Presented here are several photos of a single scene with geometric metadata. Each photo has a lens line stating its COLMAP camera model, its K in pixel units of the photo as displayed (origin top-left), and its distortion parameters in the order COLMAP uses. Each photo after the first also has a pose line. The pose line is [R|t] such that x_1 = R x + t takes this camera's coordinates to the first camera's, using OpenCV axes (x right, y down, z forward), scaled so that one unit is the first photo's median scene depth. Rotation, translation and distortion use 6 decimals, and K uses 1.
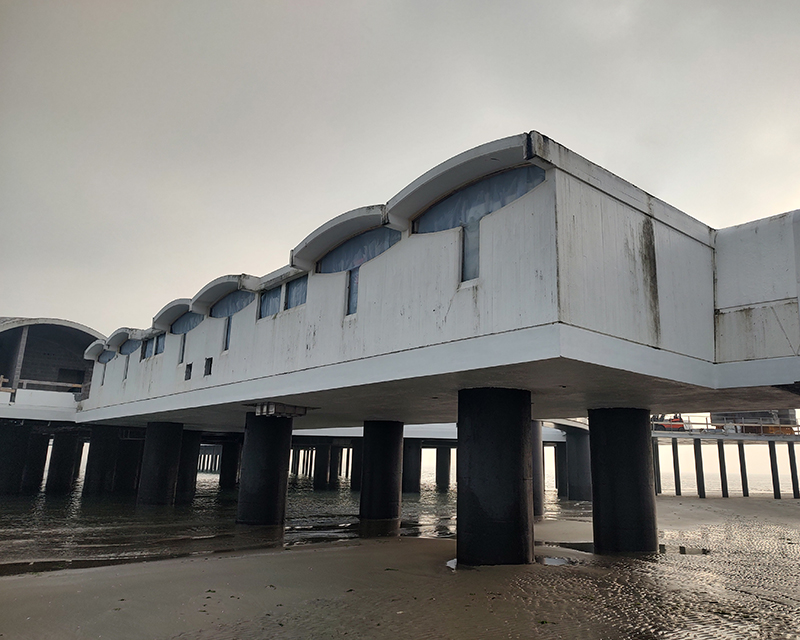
lens RADIAL K [[600.5, 0, 400.0], [0, 600.5, 320.0], [0, 0, 1]] dist [0.008165, 0.000244]
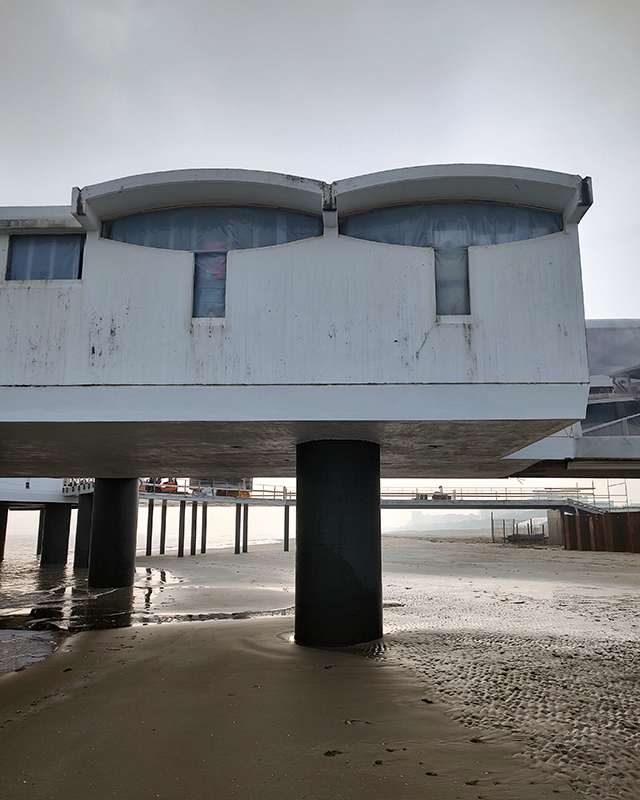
lens RADIAL K [[600.5, 0, 319.6], [0, 600.5, 416.2], [0, 0, 1]] dist [0.008165, 0.000244]
pose [[0.672284, 0.116177, 0.731120, -0.466421], [-0.157583, 0.987433, -0.012005, 0.086611], [-0.723326, -0.107142, 0.682143, 0.412604]]
